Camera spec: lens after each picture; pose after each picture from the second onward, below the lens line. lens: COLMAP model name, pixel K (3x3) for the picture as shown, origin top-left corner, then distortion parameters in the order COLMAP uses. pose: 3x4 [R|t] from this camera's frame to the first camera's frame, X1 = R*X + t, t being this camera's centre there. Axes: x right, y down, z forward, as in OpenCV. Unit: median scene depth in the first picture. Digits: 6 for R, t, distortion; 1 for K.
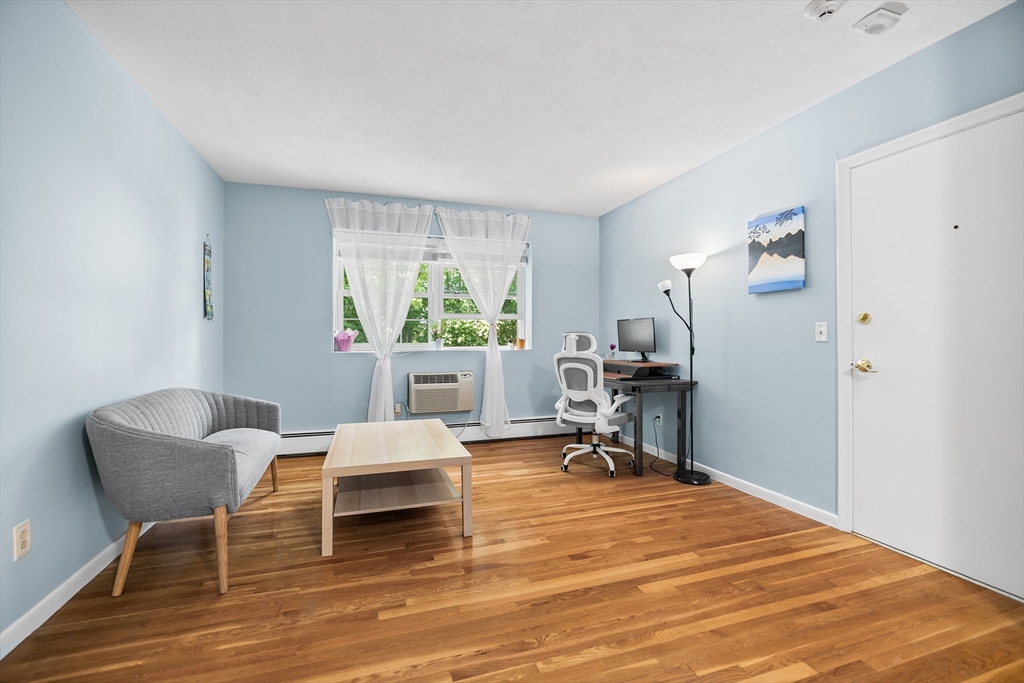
lens RADIAL K [[434.3, 0, 509.9], [0, 434.3, 337.3], [0, 0, 1]] dist [0.001231, -0.000028]
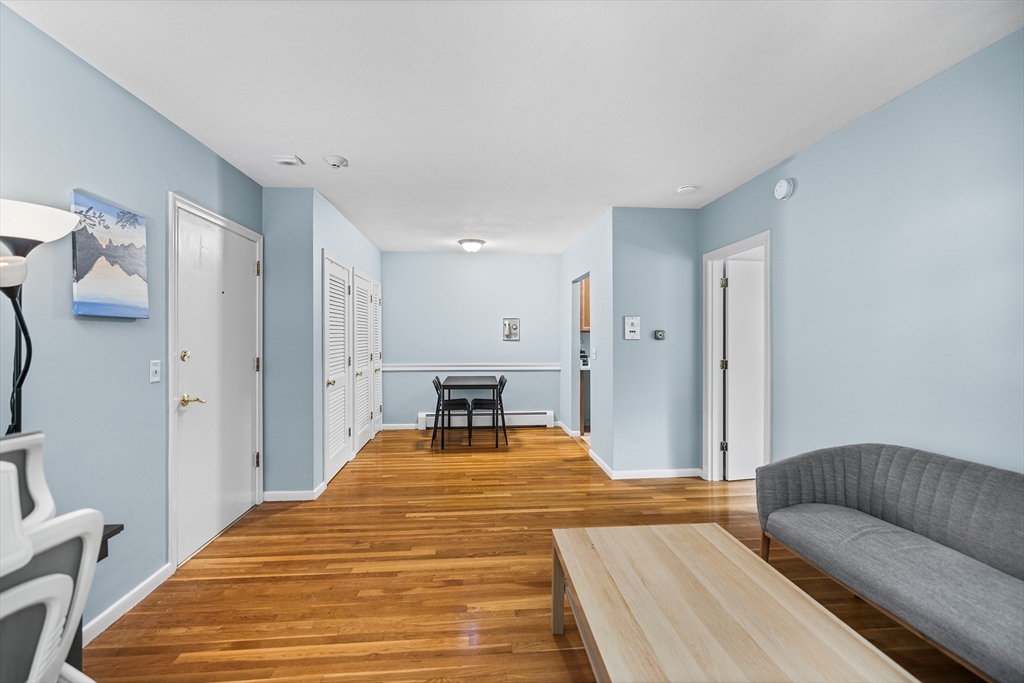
lens RADIAL K [[434.3, 0, 509.9], [0, 434.3, 337.3], [0, 0, 1]] dist [0.001231, -0.000028]
pose [[-0.972356, 0.002024, 0.233494, -0.163243], [0.002523, 0.999995, 0.001838, -0.069348], [-0.233490, 0.002376, -0.972356, 1.457757]]
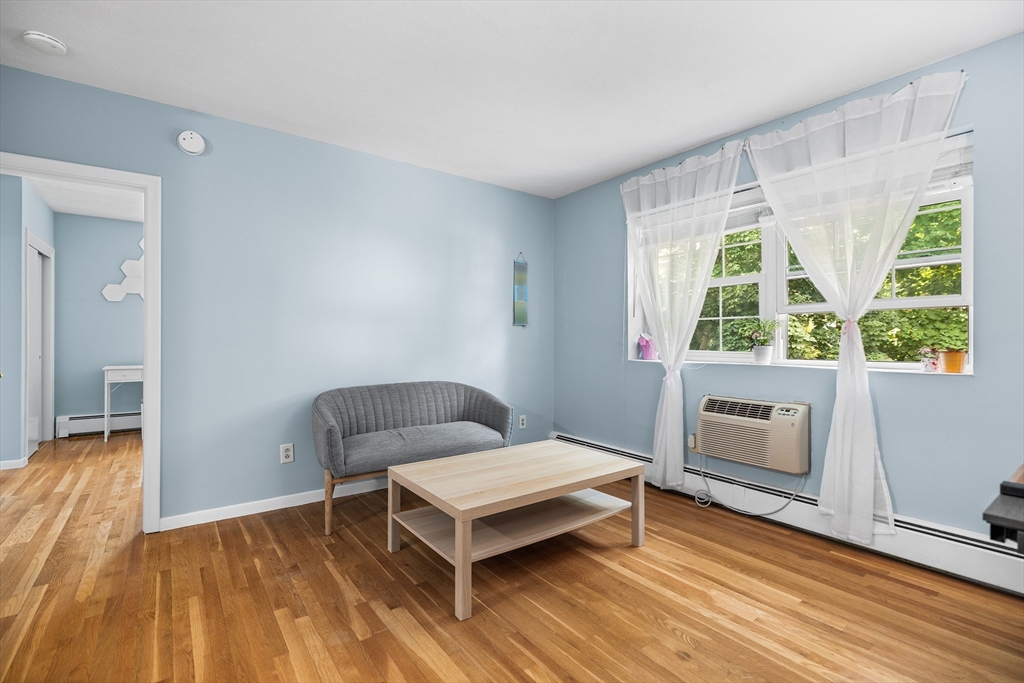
lens RADIAL K [[464.4, 0, 509.3], [0, 464.4, 338.0], [0, 0, 1]] dist [-0.002935, -0.000348]
pose [[0.314953, 0.000096, -0.949107, 0.541498], [-0.001902, 0.999998, -0.000531, -0.010924], [0.949105, 0.001973, 0.314952, 0.672926]]
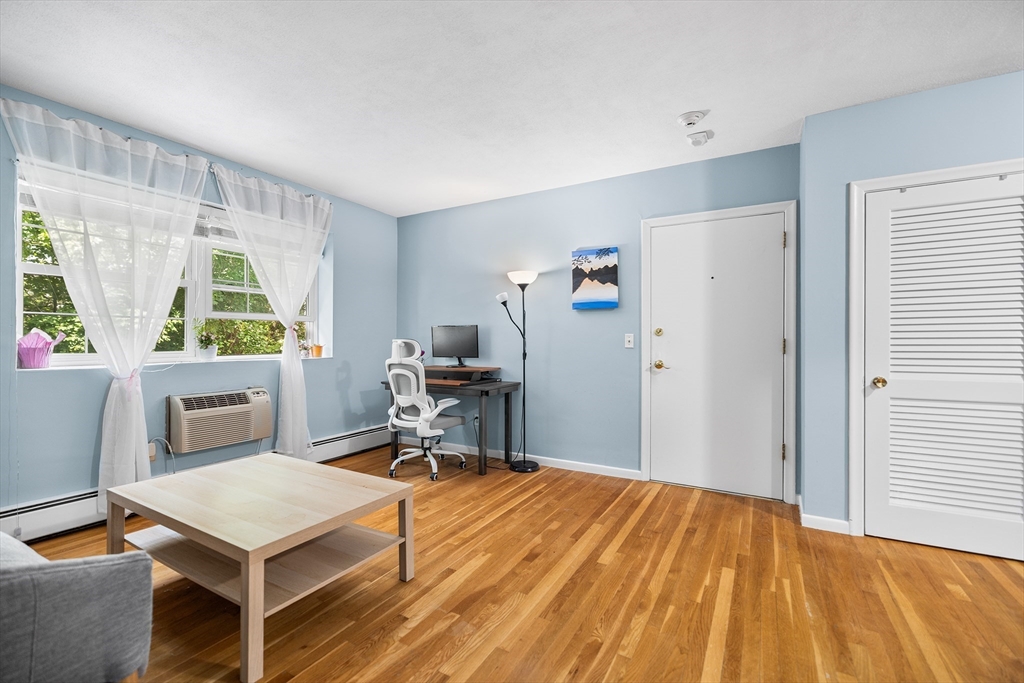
lens RADIAL K [[438.2, 0, 512.0], [0, 438.2, 341.5], [0, 0, 1]] dist [0.000860, 0.000169]
pose [[0.746008, 0.000850, 0.665936, -0.420479], [-0.003582, 0.999990, 0.002736, -0.010870], [-0.665927, -0.004426, 0.746004, 0.181635]]
